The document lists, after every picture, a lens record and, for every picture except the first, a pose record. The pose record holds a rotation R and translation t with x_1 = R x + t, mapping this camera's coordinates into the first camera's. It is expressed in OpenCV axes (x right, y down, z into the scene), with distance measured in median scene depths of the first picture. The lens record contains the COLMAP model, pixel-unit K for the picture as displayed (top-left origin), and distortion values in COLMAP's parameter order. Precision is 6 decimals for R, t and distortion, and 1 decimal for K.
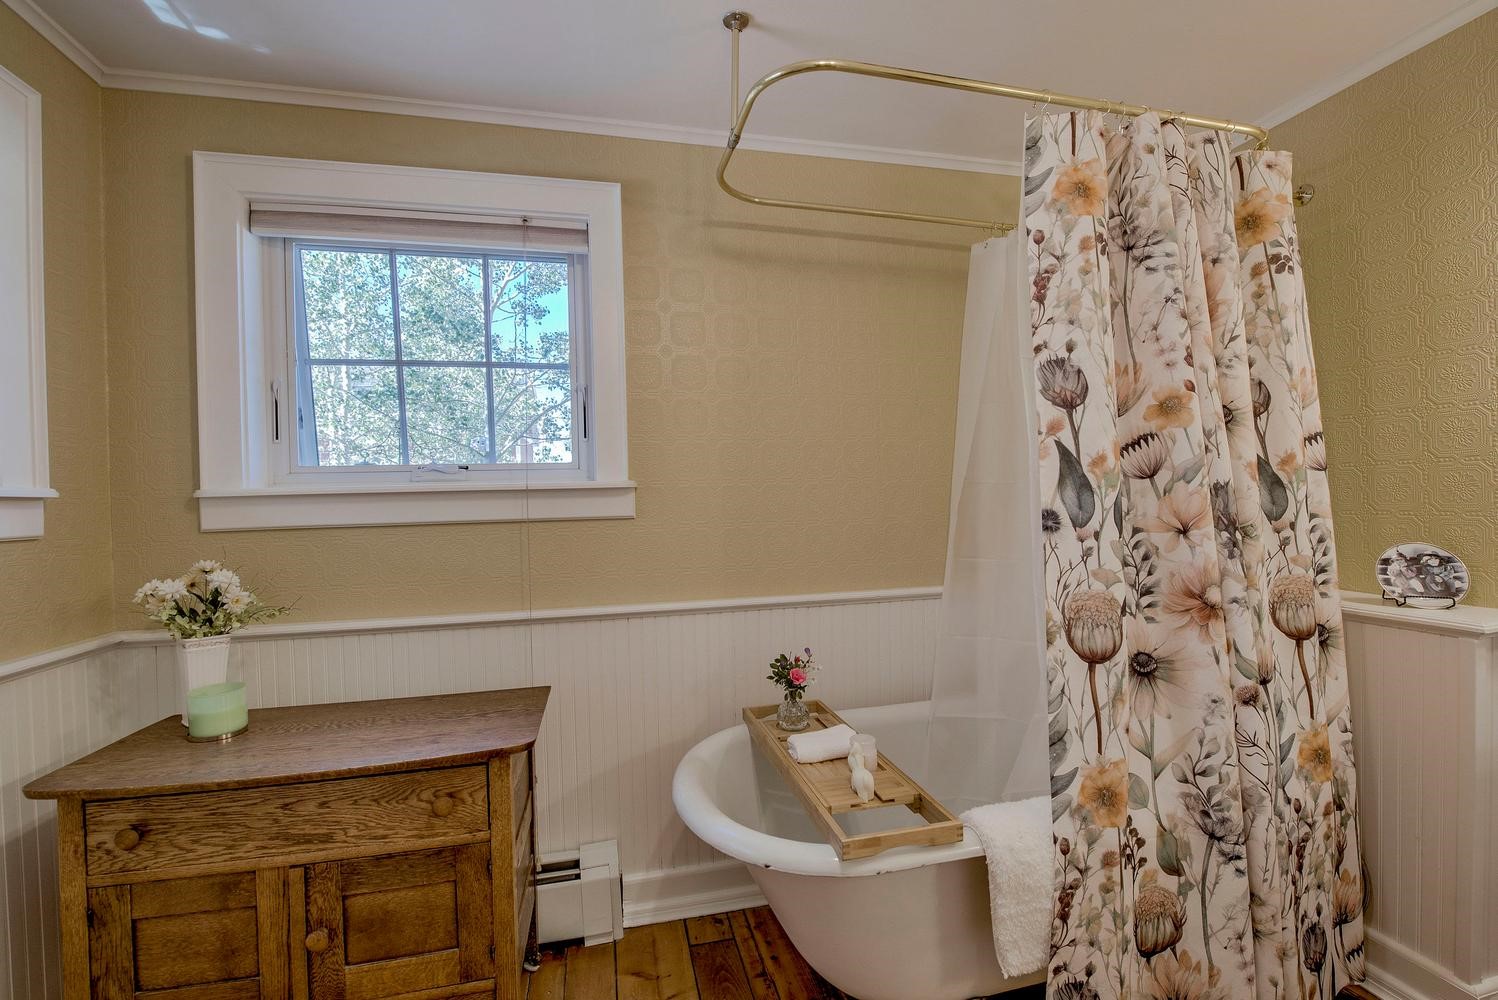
lens RADIAL K [[656.7, 0, 750.5], [0, 656.7, 499.9], [0, 0, 1]] dist [-0.010605, -0.001665]
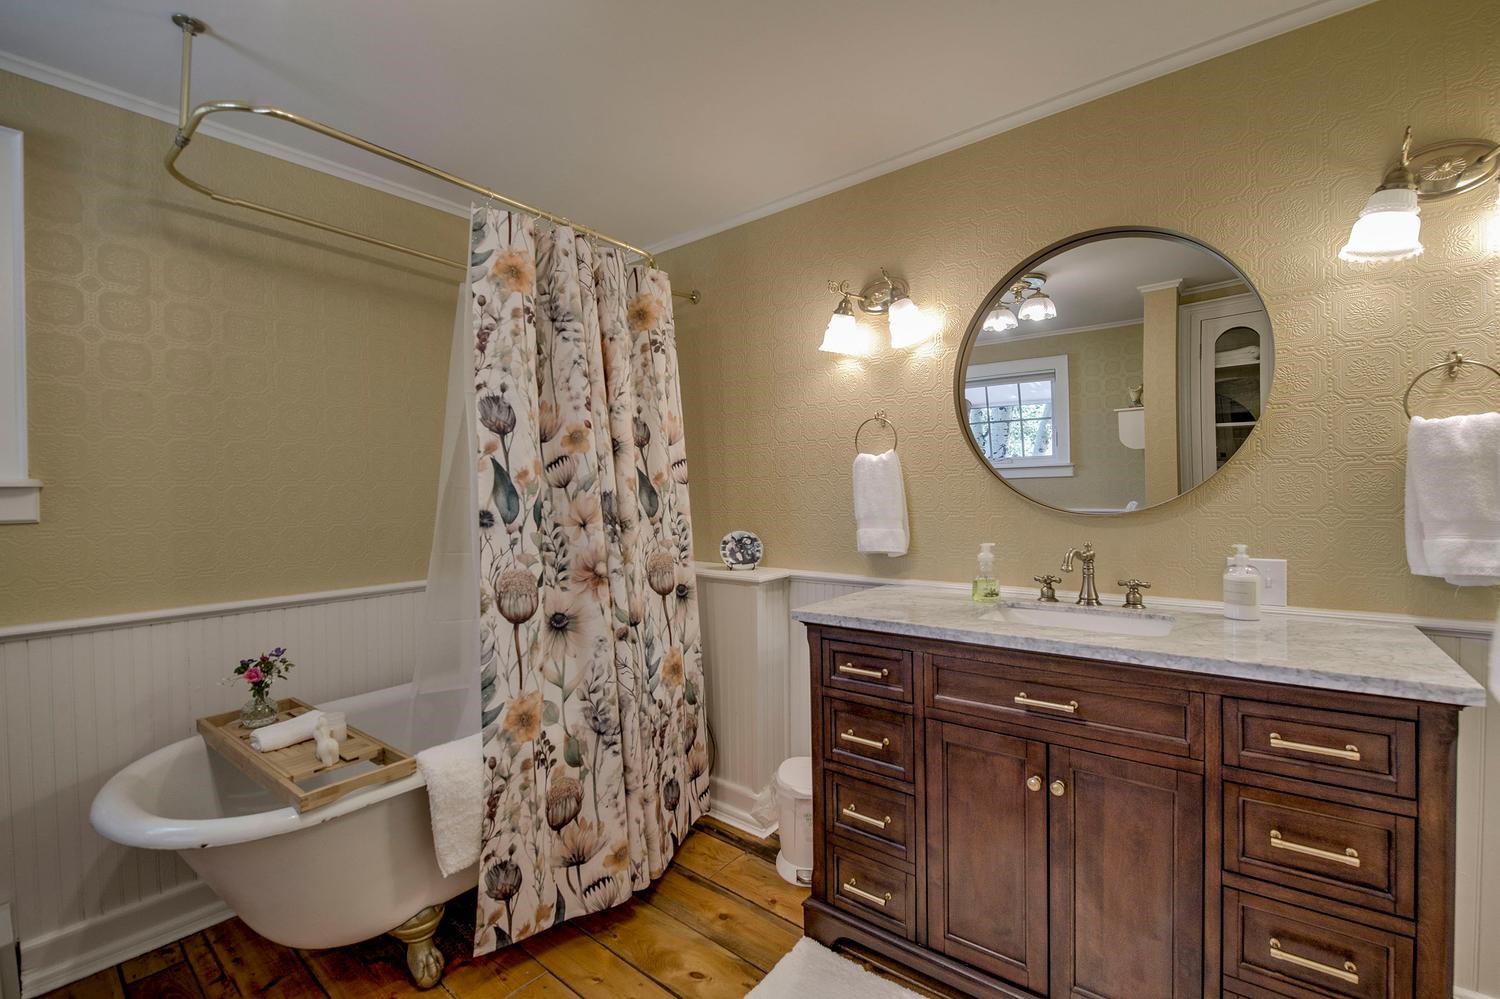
lens RADIAL K [[639.3, 0, 748.0], [0, 639.3, 499.1], [0, 0, 1]] dist [-0.010047, -0.002299]
pose [[0.797166, 0.006085, 0.603730, 0.094943], [-0.003629, 0.999979, -0.005288, -0.002875], [-0.603750, 0.002025, 0.797171, -0.310620]]
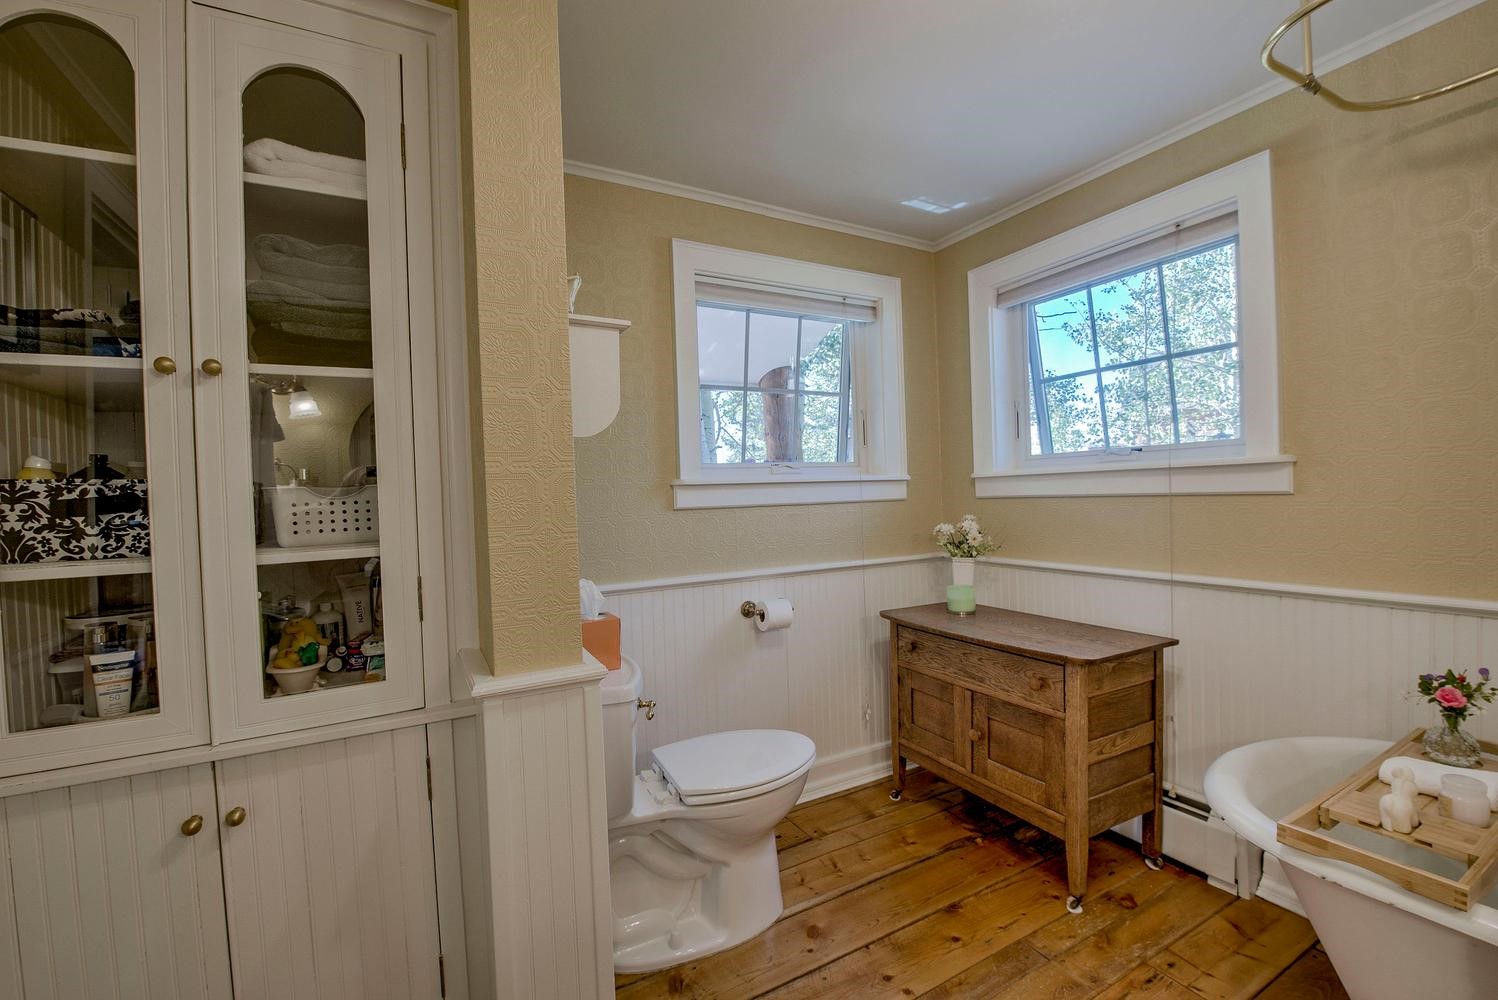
lens RADIAL K [[625.1, 0, 742.1], [0, 625.1, 504.8], [0, 0, 1]] dist [-0.002085, -0.000010]
pose [[0.269100, 0.032068, -0.962578, 0.702404], [0.021459, 0.998998, 0.039280, -0.013065], [0.962873, -0.031226, 0.268142, -0.021958]]
